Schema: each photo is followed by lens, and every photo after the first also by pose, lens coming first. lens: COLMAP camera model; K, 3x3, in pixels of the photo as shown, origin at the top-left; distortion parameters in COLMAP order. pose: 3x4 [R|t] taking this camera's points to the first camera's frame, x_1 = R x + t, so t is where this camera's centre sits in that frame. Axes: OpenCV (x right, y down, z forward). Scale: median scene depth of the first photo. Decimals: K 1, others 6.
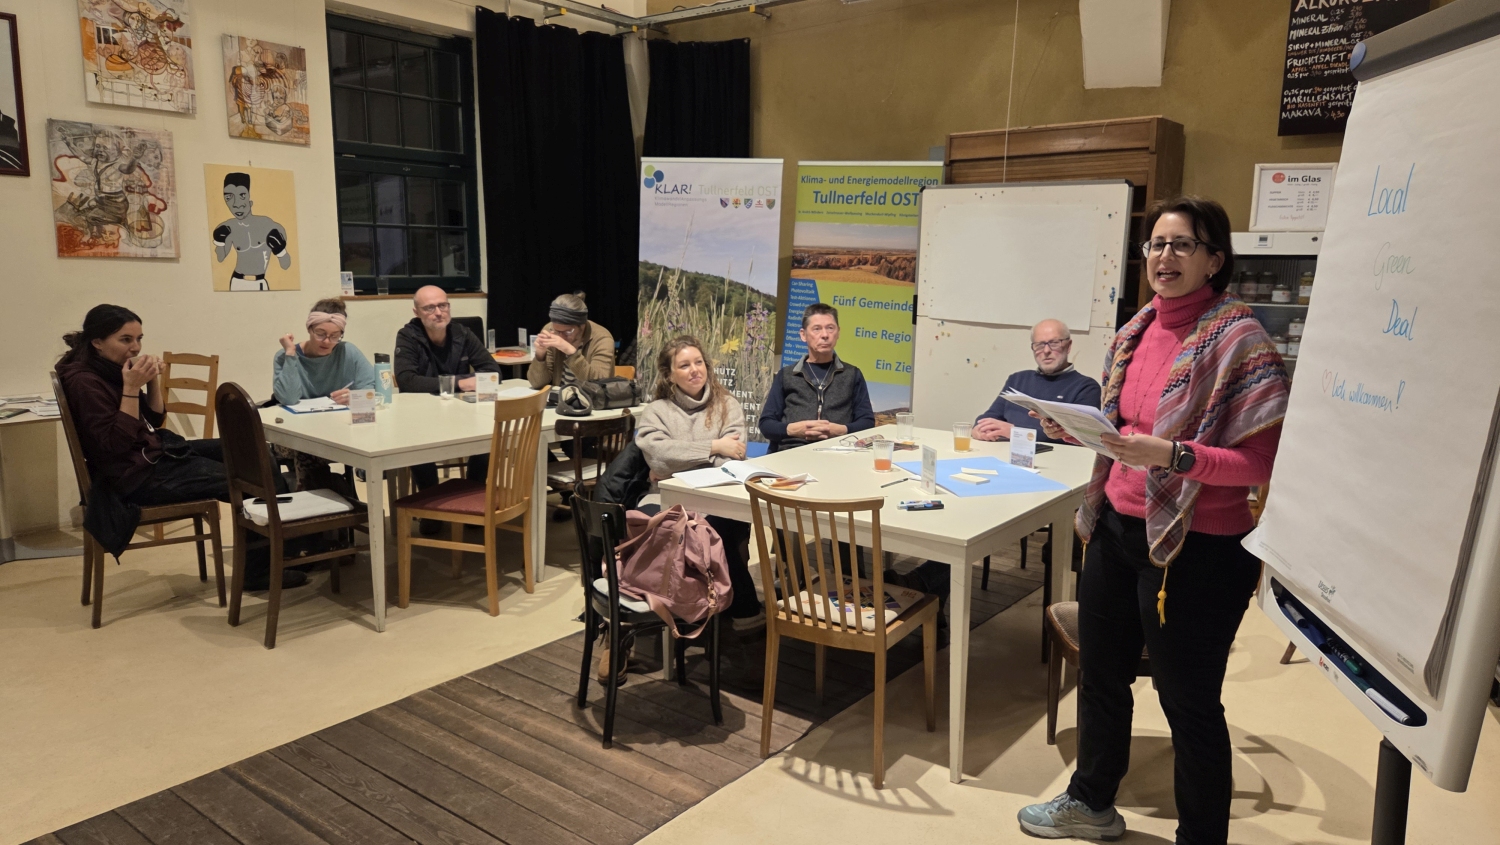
lens RADIAL K [[992.0, 0, 751.3], [0, 992.0, 425.6], [0, 0, 1]] dist [0.079419, -0.055887]
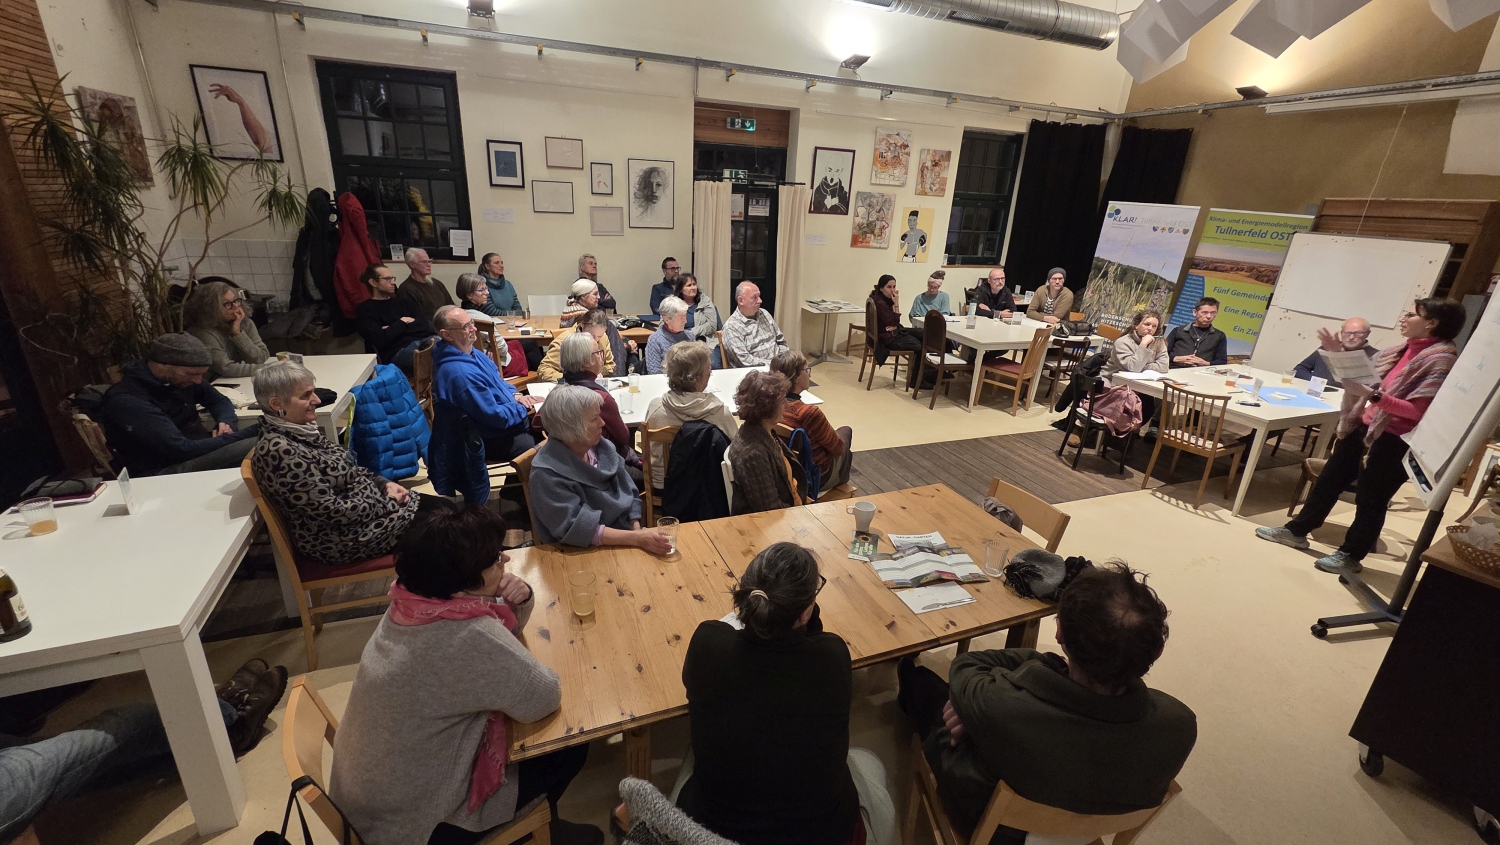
lens RADIAL K [[607.7, 0, 740.8], [0, 607.7, 416.3], [0, 0, 1]] dist [0.001879, -0.004759]
pose [[0.854734, 0.203488, -0.477517, -0.108112], [-0.124299, 0.973428, 0.192324, -0.010408], [0.503964, -0.105031, 0.857315, -0.549695]]
